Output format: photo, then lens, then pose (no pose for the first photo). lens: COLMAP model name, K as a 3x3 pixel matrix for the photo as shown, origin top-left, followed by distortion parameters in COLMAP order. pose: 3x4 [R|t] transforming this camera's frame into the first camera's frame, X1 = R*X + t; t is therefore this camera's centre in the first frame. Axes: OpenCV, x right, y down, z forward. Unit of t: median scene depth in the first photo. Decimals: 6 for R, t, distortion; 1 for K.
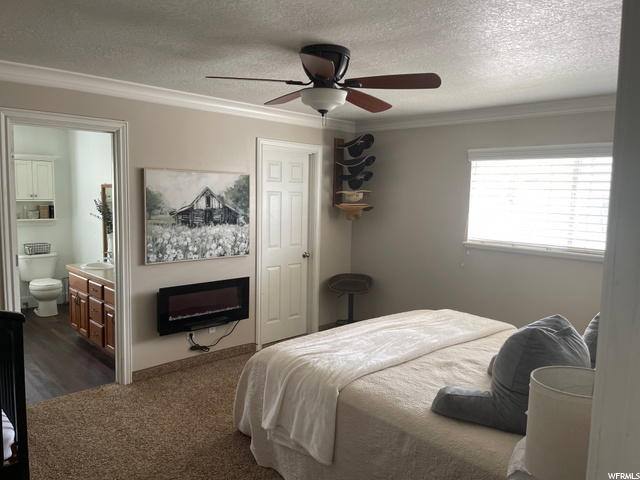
lens RADIAL K [[484.0, 0, 321.8], [0, 484.0, 239.9], [0, 0, 1]] dist [0.030156, -0.002371]
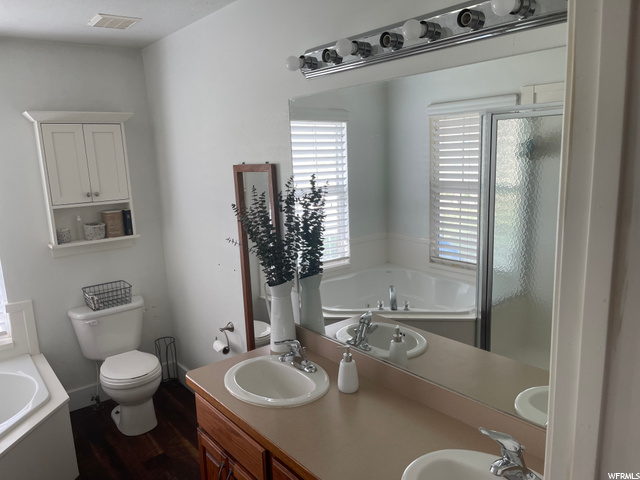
lens RADIAL K [[484.0, 0, 319.1], [0, 484.0, 241.6], [0, 0, 1]] dist [0.030156, -0.002371]
pose [[0.991580, -0.043404, -0.122004, -0.292538], [0.052859, 0.995754, 0.075367, -0.066656], [0.118214, -0.081181, 0.989664, 0.516863]]
